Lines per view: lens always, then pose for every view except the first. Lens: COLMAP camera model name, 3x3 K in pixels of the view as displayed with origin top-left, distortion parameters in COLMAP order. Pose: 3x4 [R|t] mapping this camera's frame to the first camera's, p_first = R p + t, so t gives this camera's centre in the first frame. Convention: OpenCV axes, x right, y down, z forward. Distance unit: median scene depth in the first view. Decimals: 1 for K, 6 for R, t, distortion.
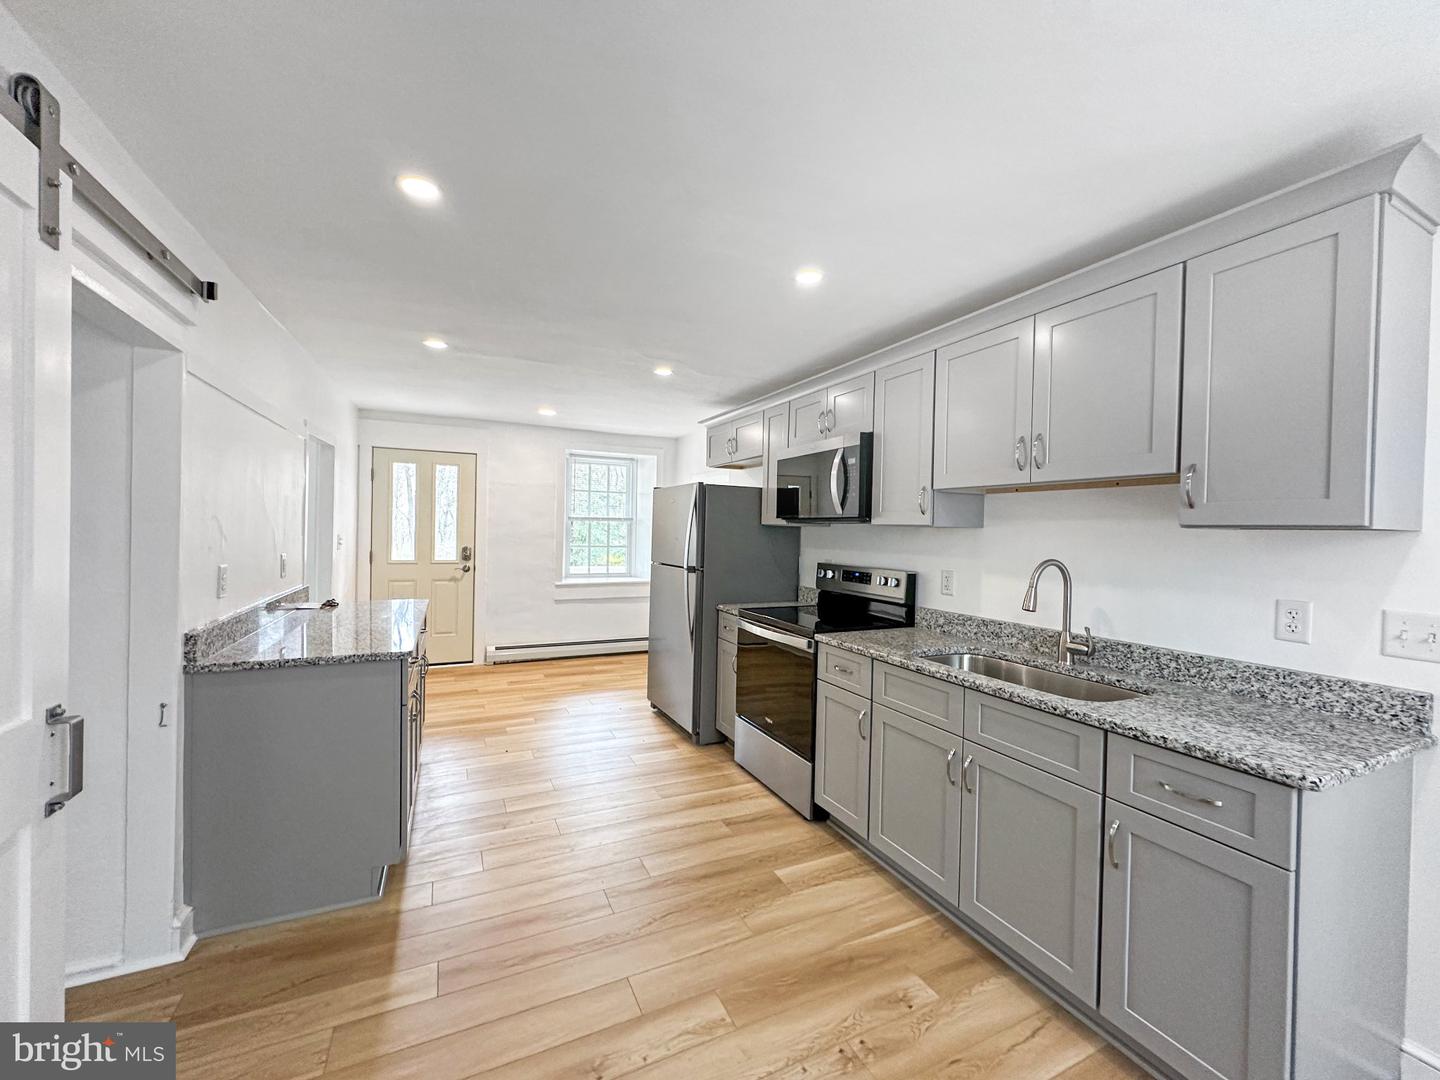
lens RADIAL K [[583.1, 0, 720.0], [0, 583.1, 540.0], [0, 0, 1]] dist [-0.000682, 0.000166]
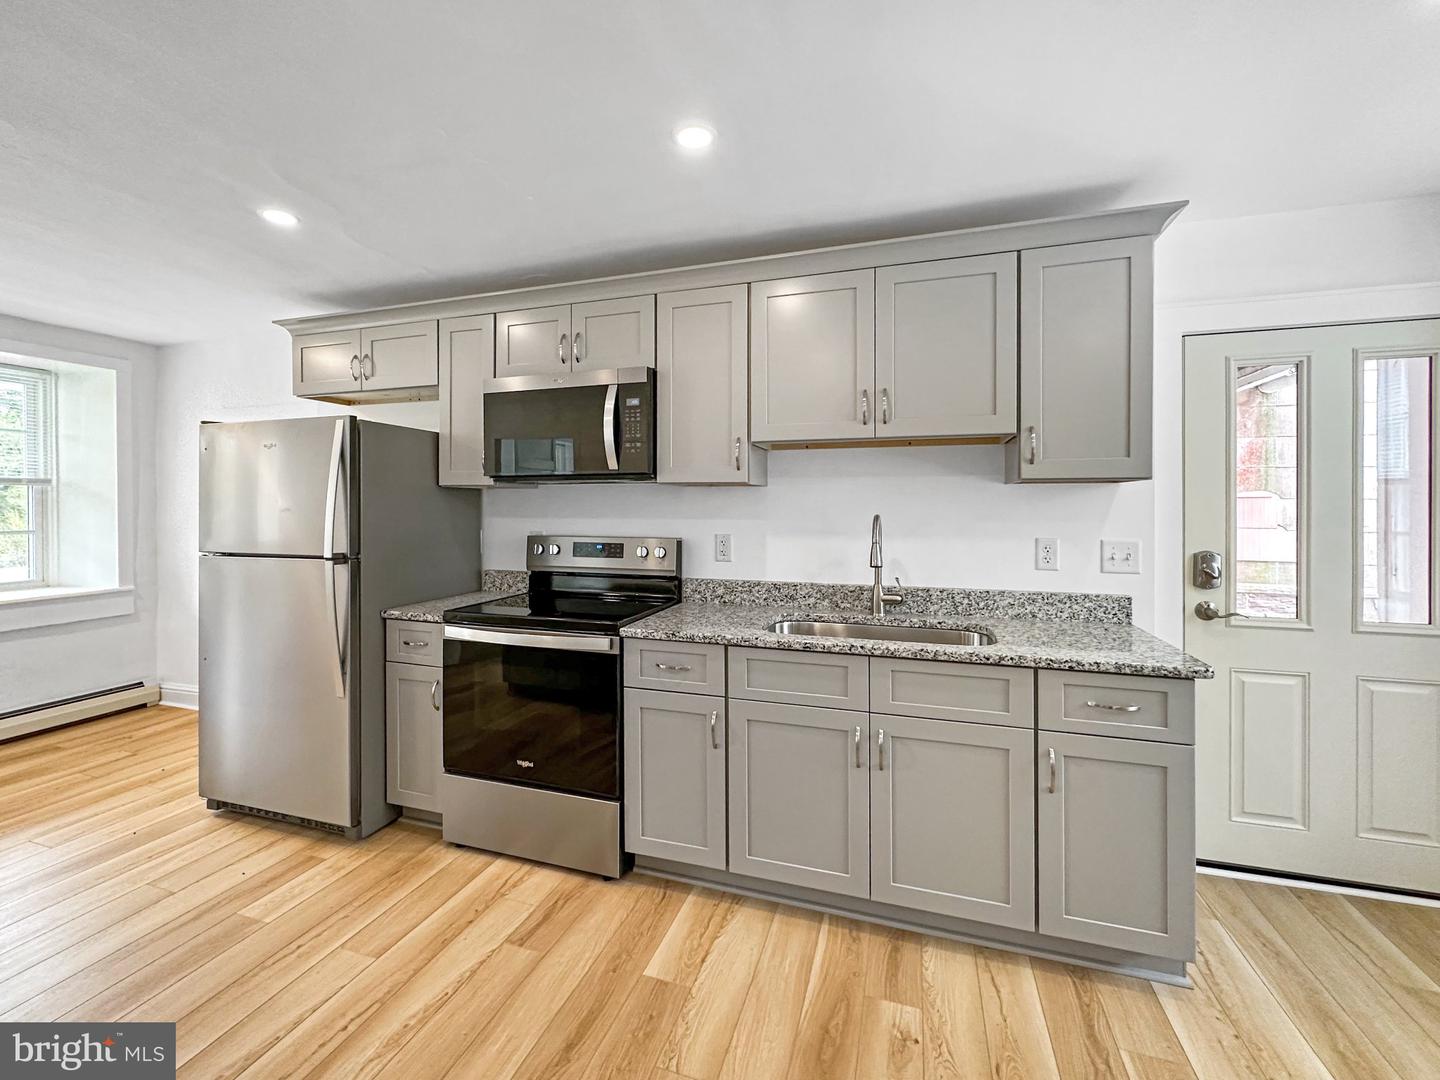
lens RADIAL K [[614.3, 0, 715.9], [0, 614.3, 512.3], [0, 0, 1]] dist [-0.003309, 0.003785]
pose [[0.694549, -0.028403, 0.718885, -0.354557], [0.026499, 0.999552, 0.013889, 0.005779], [-0.718957, 0.009403, 0.694990, 0.411721]]
